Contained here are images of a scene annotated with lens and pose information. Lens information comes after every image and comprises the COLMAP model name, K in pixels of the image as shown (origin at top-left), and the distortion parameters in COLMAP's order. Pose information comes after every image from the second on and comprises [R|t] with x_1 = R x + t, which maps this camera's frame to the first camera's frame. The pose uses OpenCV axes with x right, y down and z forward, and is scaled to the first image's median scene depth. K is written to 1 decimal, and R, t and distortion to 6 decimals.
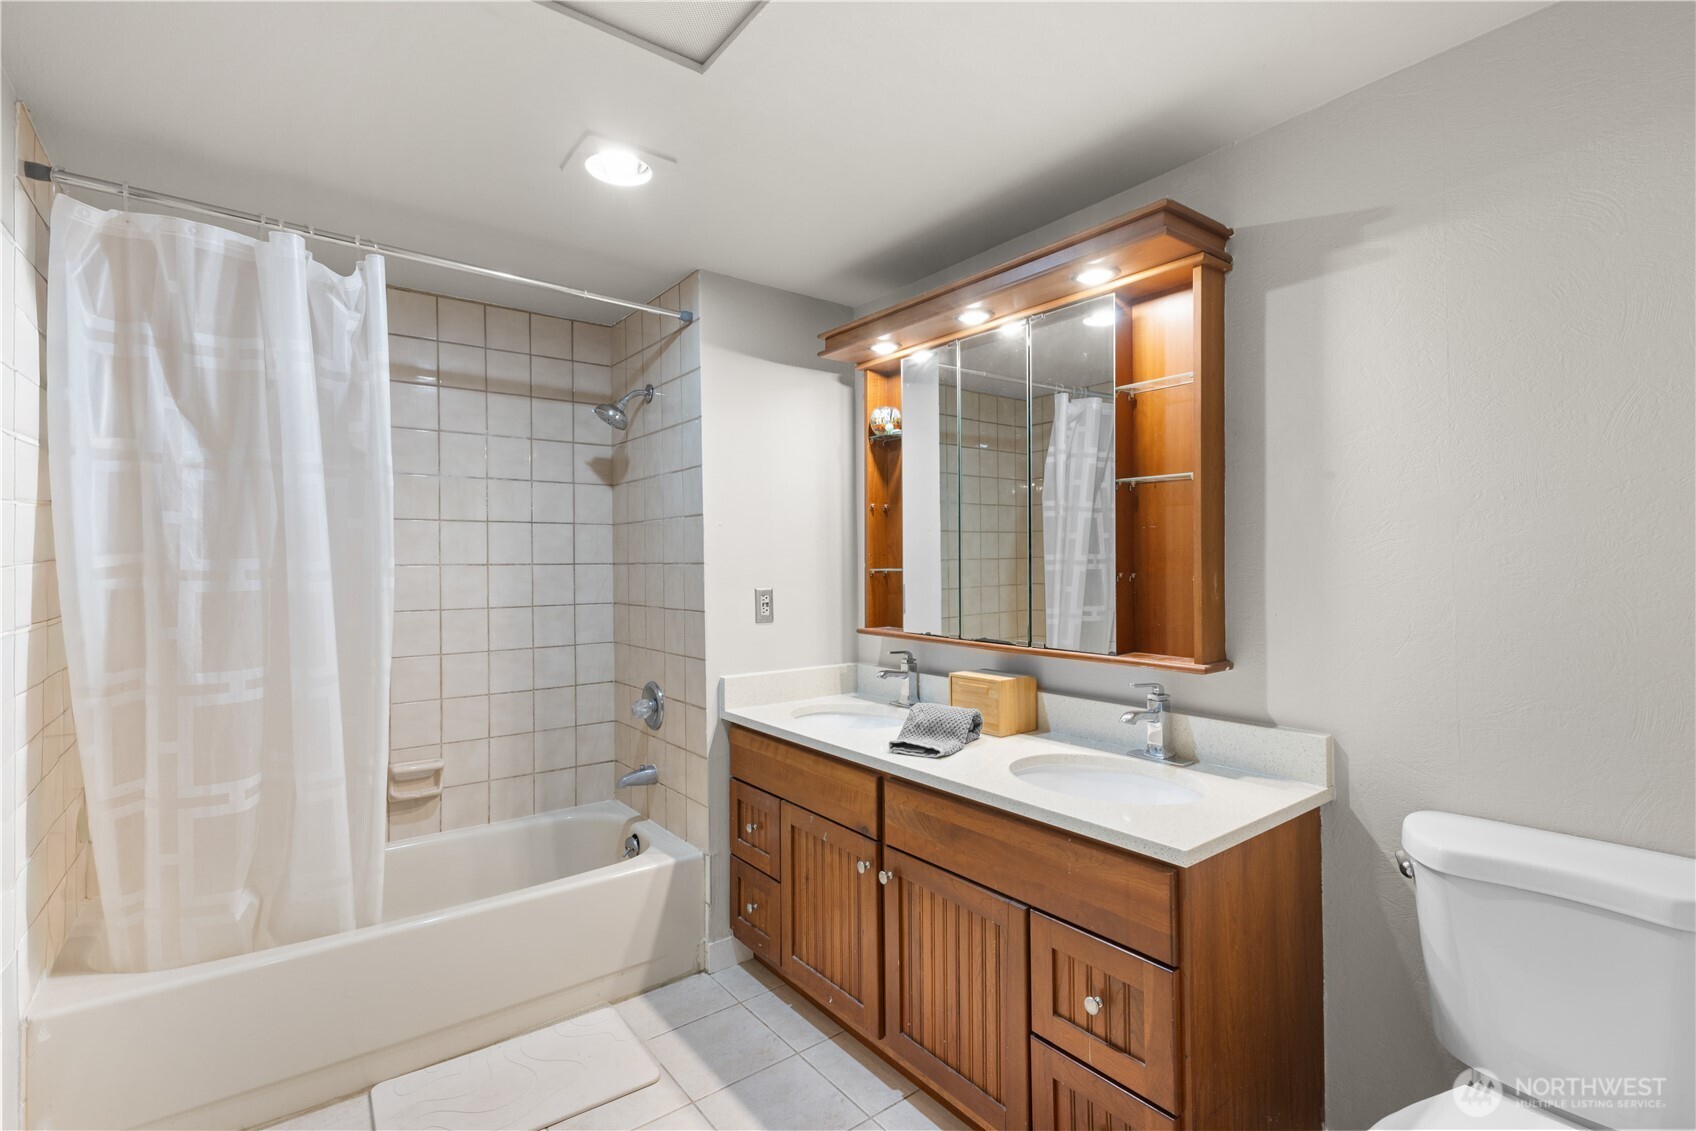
lens RADIAL K [[787.9, 0, 854.0], [0, 787.9, 560.8], [0, 0, 1]] dist [0.011887, -0.003131]
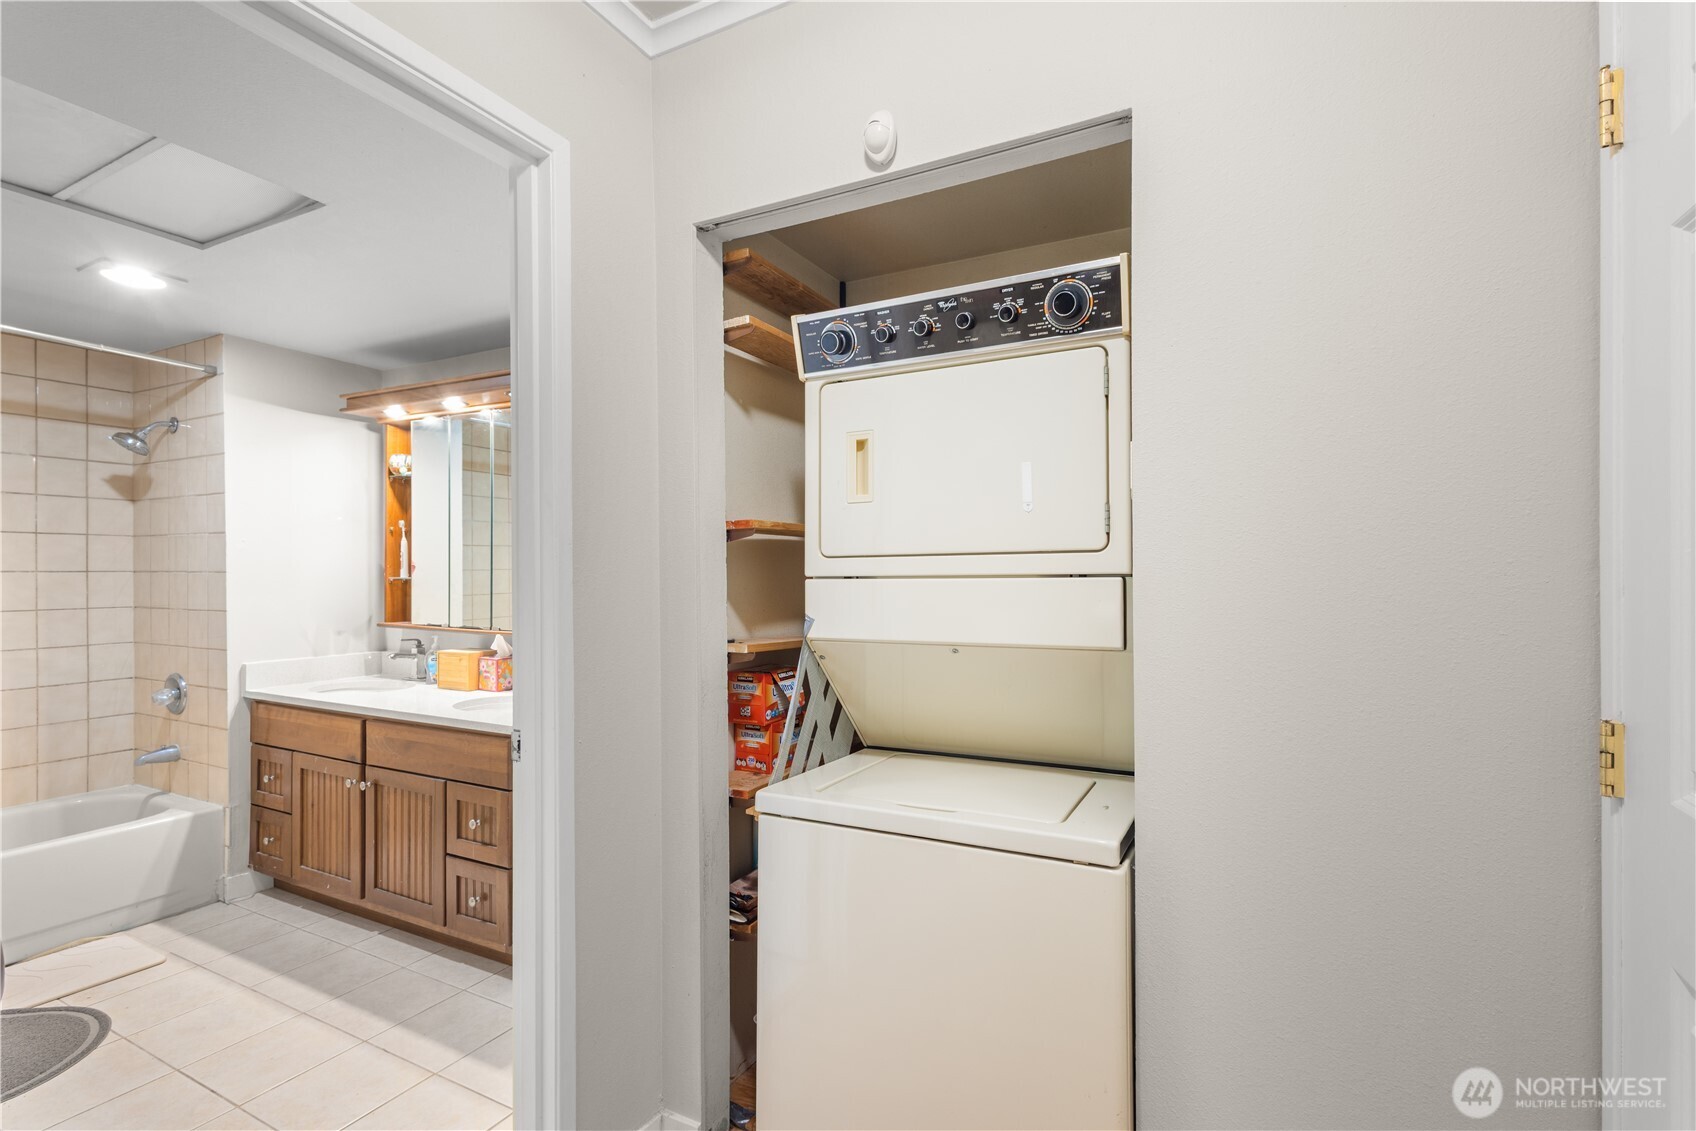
lens RADIAL K [[787.9, 0, 851.7], [0, 787.9, 572.0], [0, 0, 1]] dist [0.011887, -0.003131]
pose [[0.910480, 0.007819, 0.413479, 0.201260], [-0.008650, 0.999963, 0.000136, -0.005807], [-0.413463, -0.003700, 0.910513, -0.573191]]
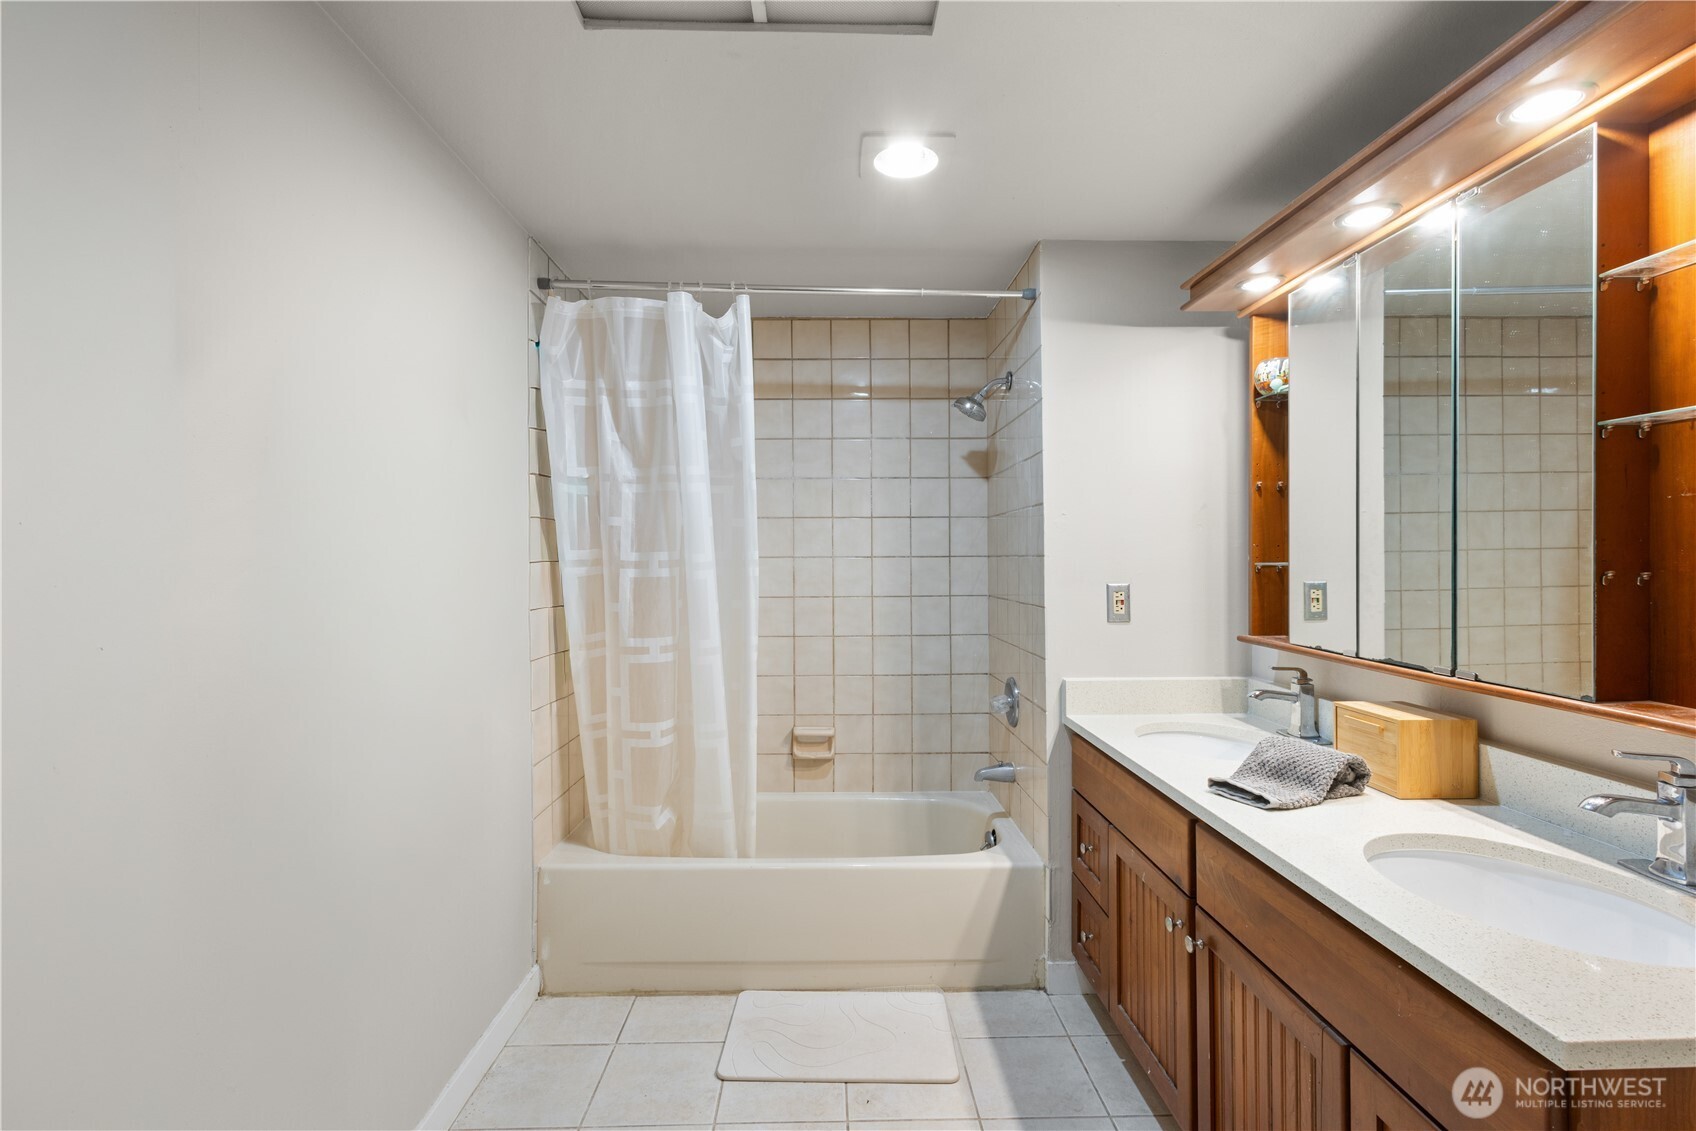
lens RADIAL K [[787.9, 0, 838.9], [0, 787.9, 563.5], [0, 0, 1]] dist [0.011887, -0.003131]
pose [[0.806123, 0.006315, -0.591714, 0.177965], [0.001280, 0.999922, 0.012415, 0.000532], [0.591747, -0.010765, 0.806052, 0.108967]]
